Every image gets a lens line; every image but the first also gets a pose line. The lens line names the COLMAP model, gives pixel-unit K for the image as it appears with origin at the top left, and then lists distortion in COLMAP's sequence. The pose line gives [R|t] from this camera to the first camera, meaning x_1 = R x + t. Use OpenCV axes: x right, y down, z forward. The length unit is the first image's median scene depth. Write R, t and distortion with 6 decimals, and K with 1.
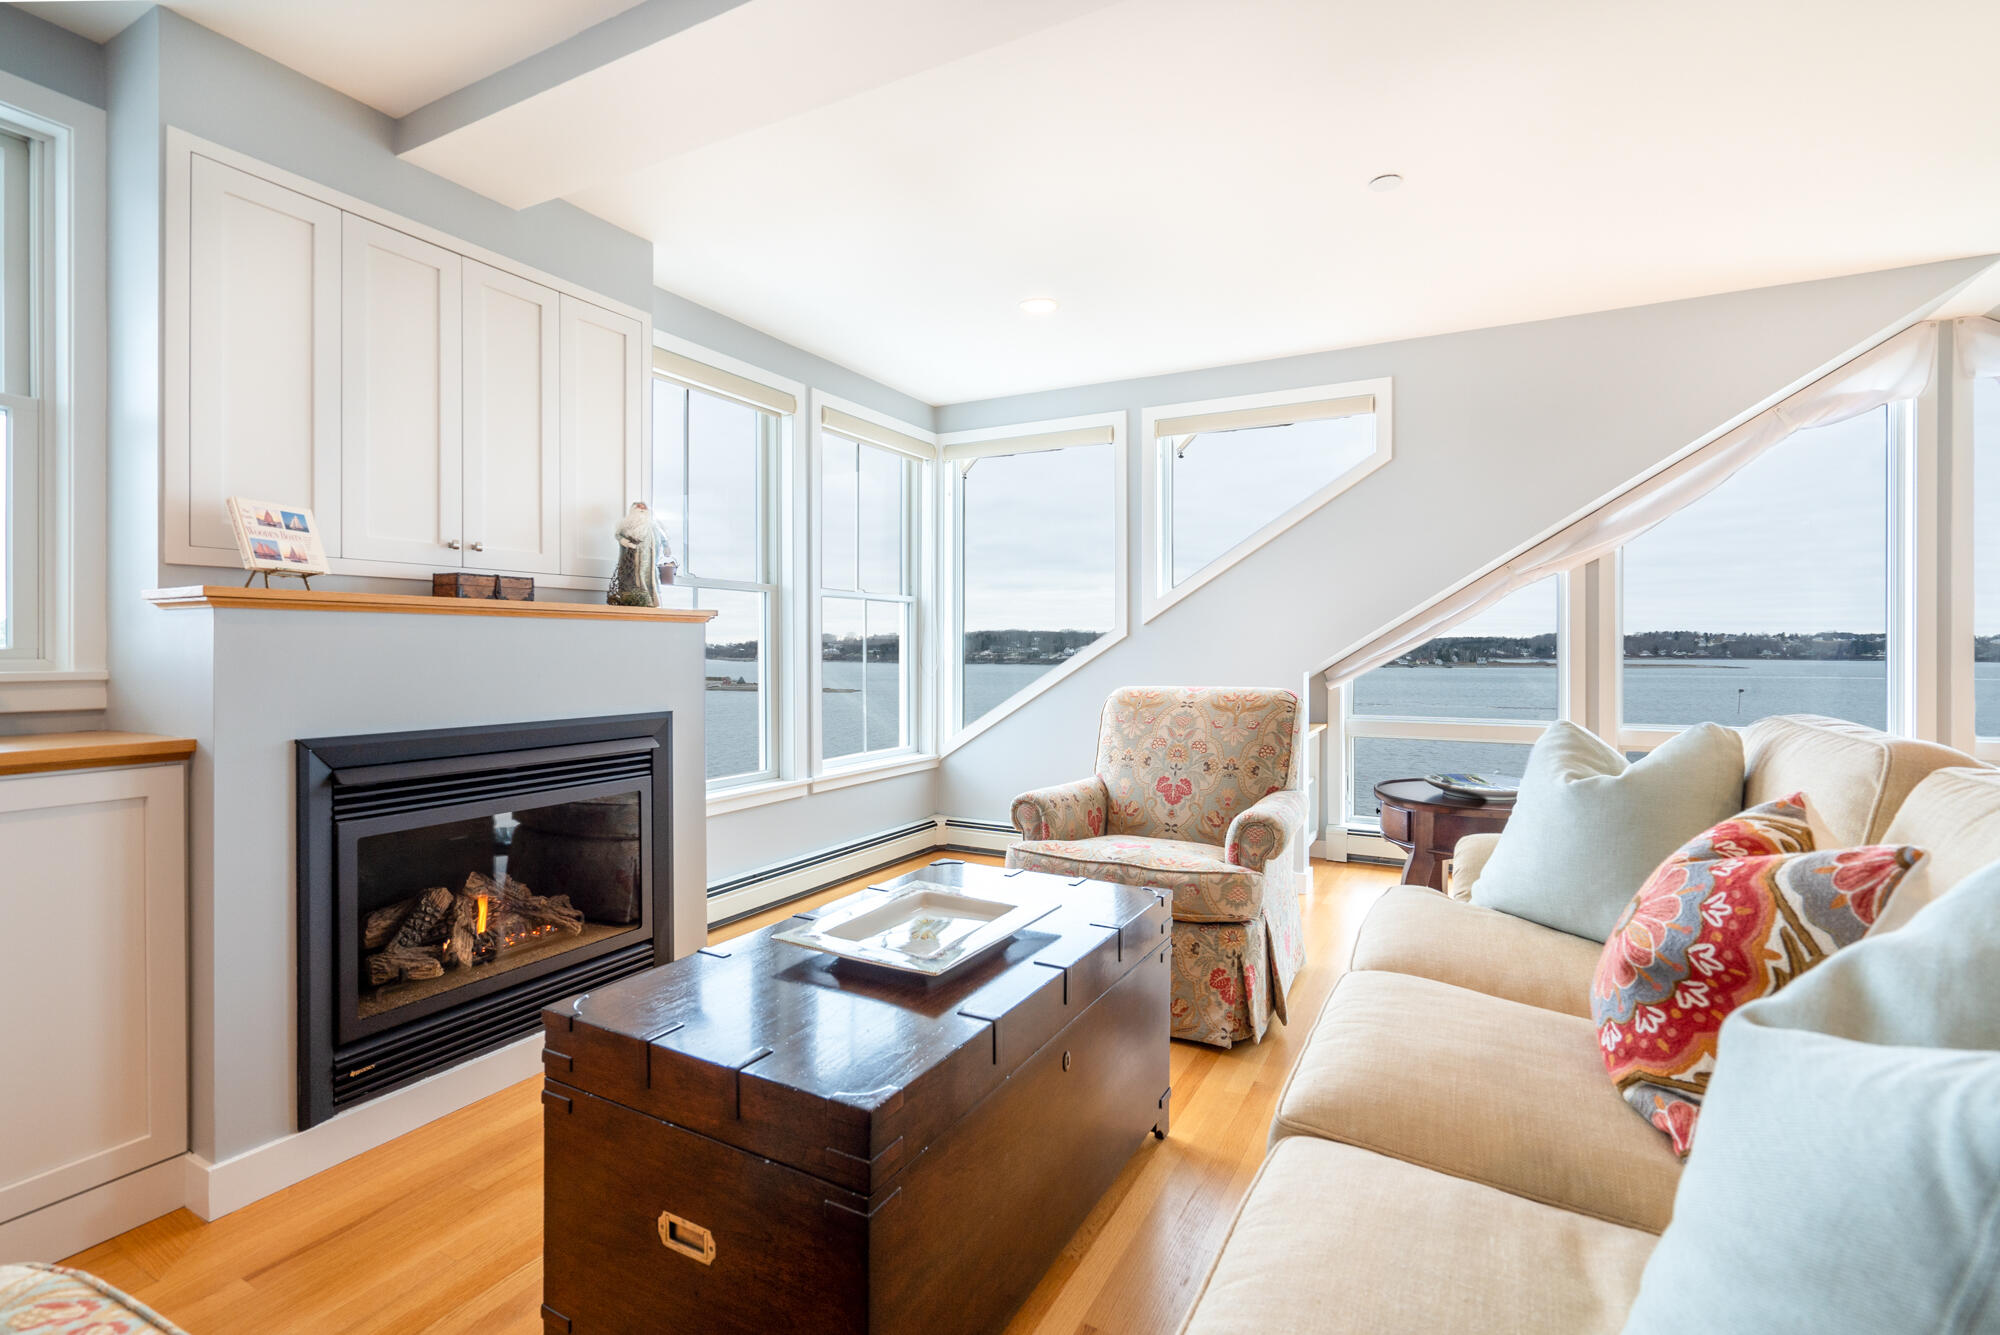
lens RADIAL K [[923.6, 0, 1000.4], [0, 923.6, 650.7], [0, 0, 1]] dist [-0.004040, -0.000216]
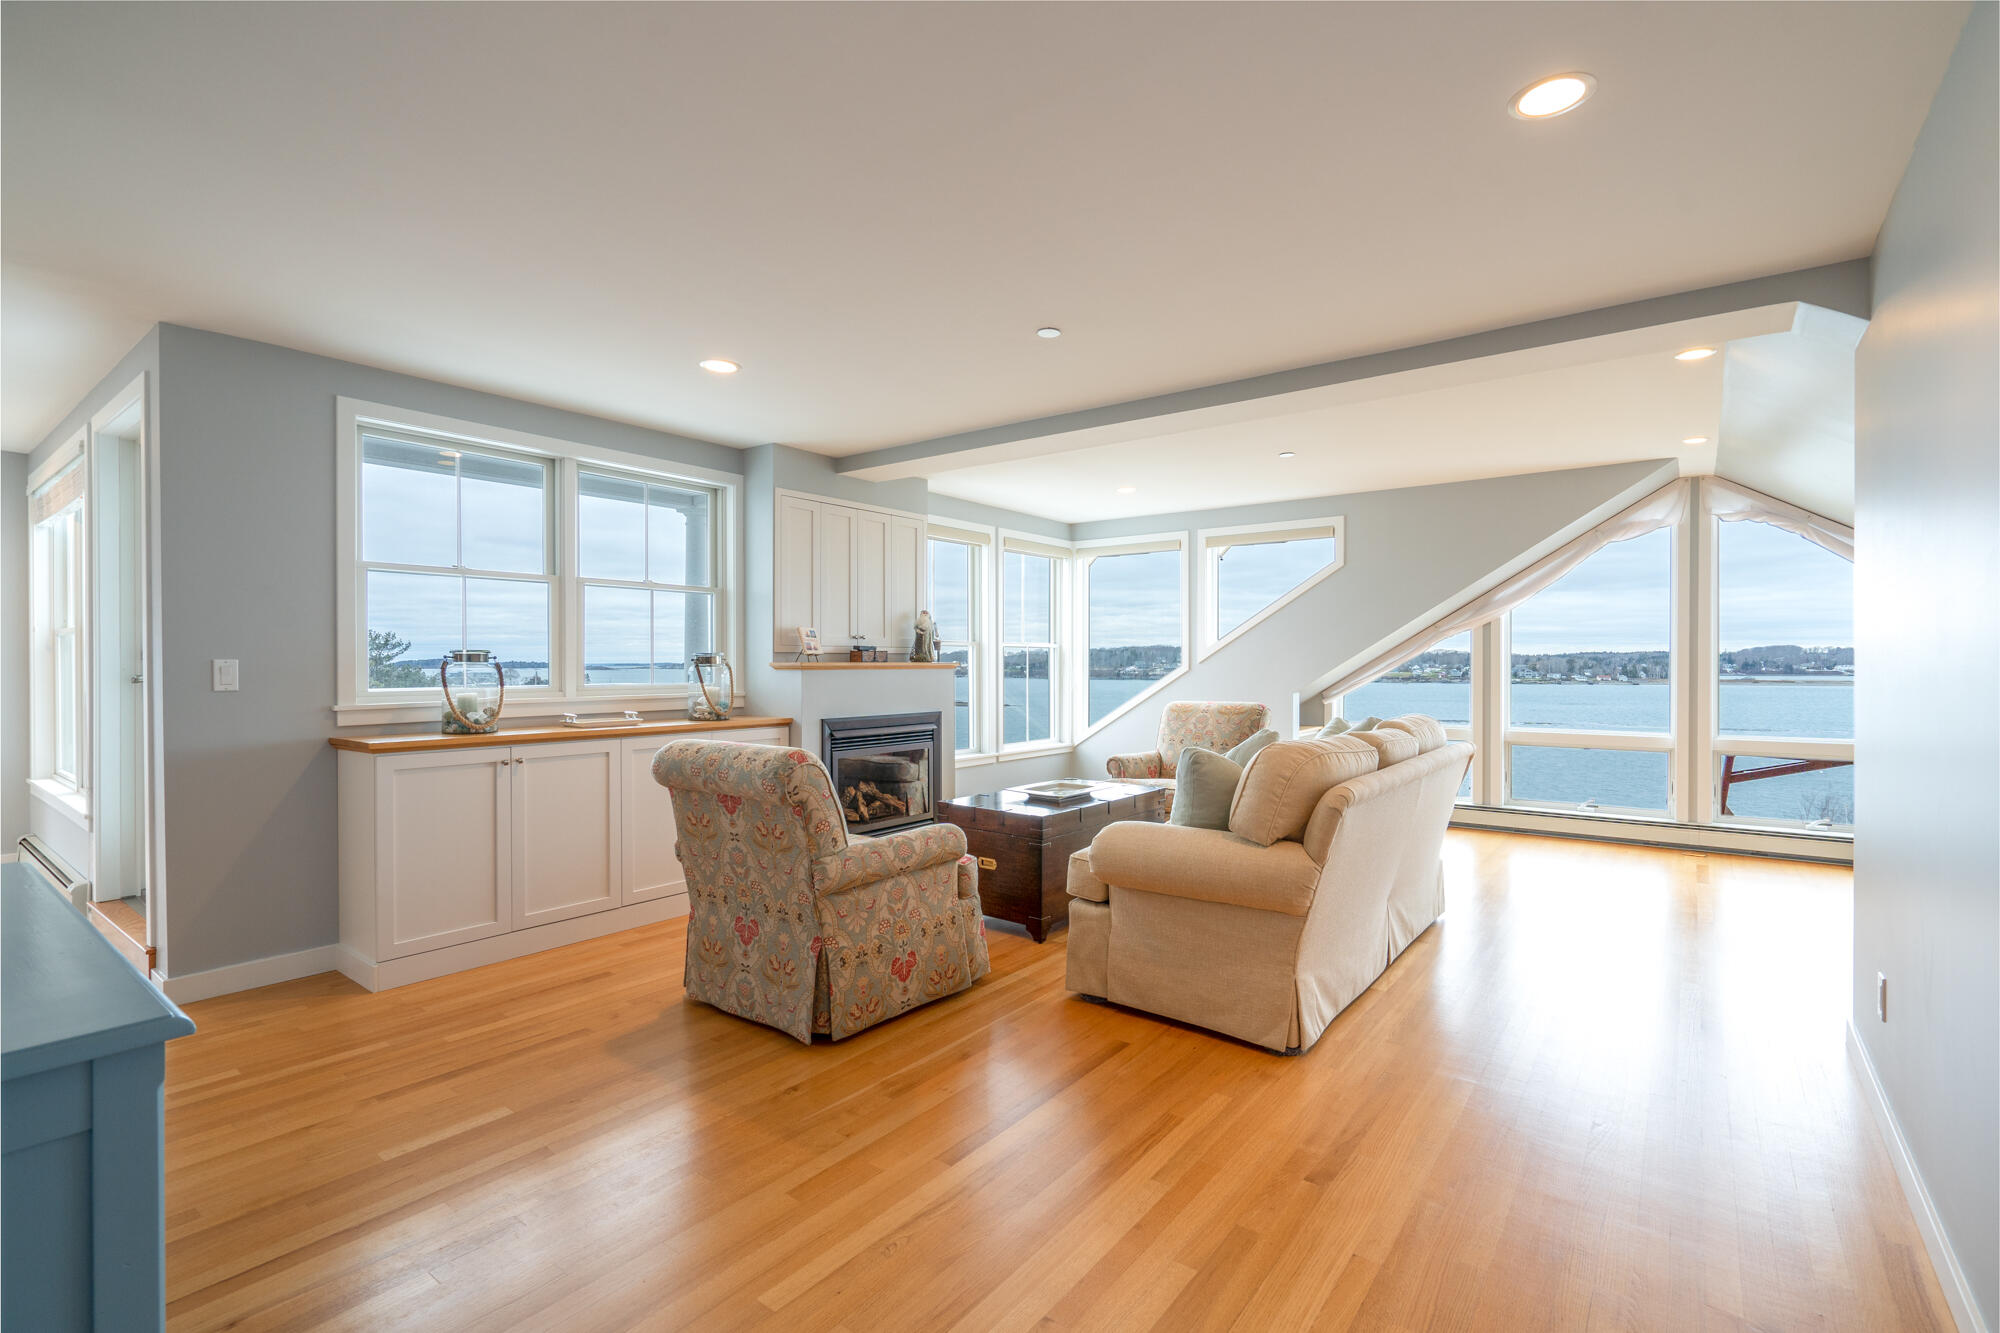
lens RADIAL K [[901.4, 0, 1000.0], [0, 901.4, 666.5], [0, 0, 1]] dist [0.002417, 0.000352]
pose [[0.987057, -0.000426, -0.160370, 0.086868], [0.000403, 1.000000, -0.000172, -0.030232], [0.160370, 0.000105, 0.987057, -0.830634]]
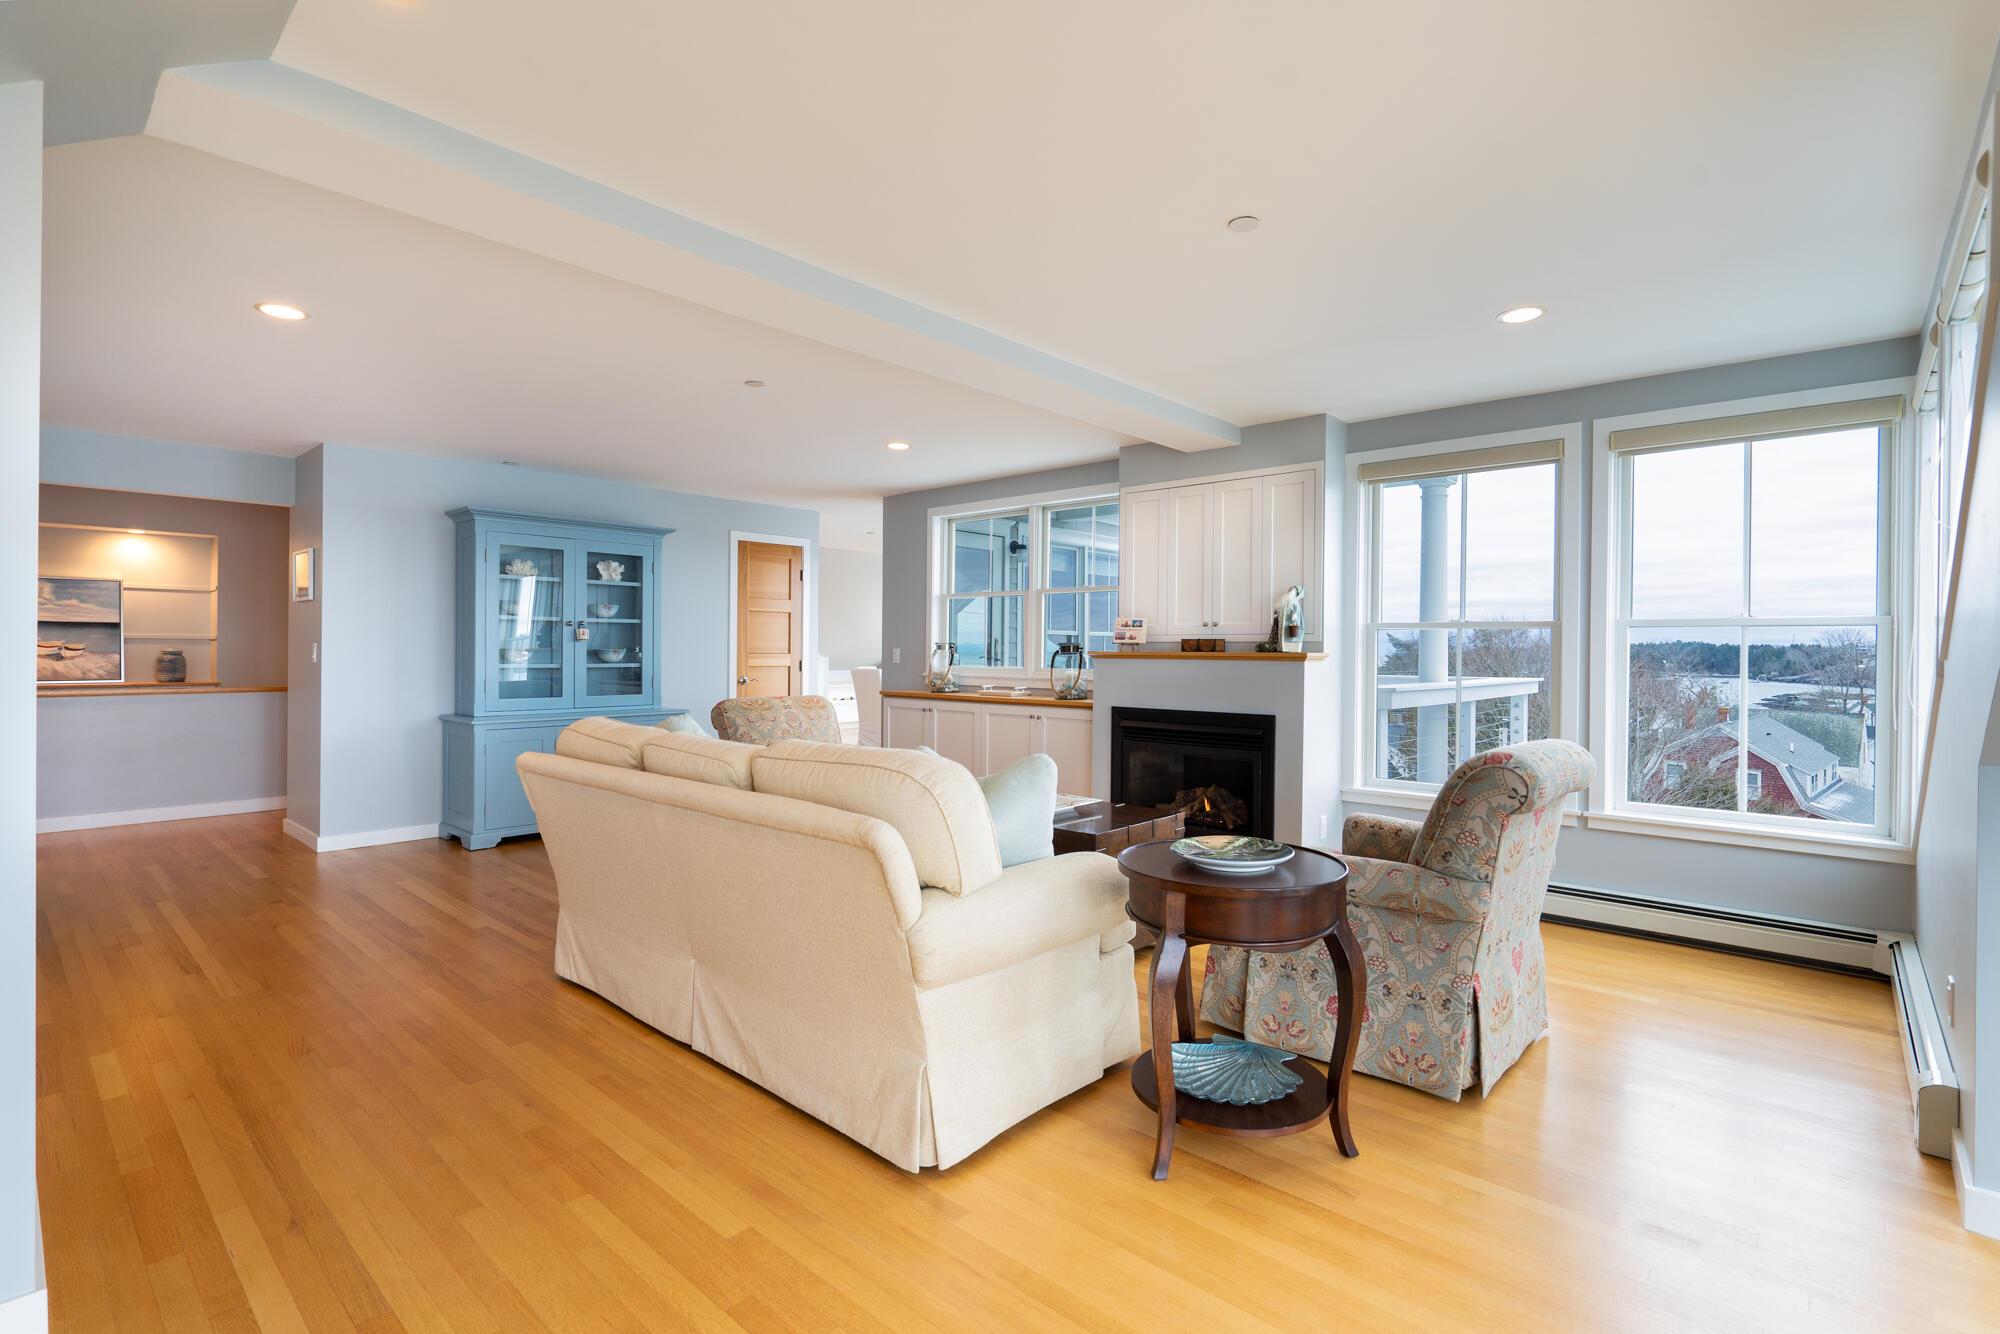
lens RADIAL K [[923.6, 0, 1000.4], [0, 923.6, 650.2], [0, 0, 1]] dist [-0.004040, -0.000216]
pose [[-0.241140, 0.000733, -0.970490, 1.140698], [-0.008392, 0.999961, 0.002841, -0.042705], [0.970454, 0.008830, -0.241124, 0.775895]]
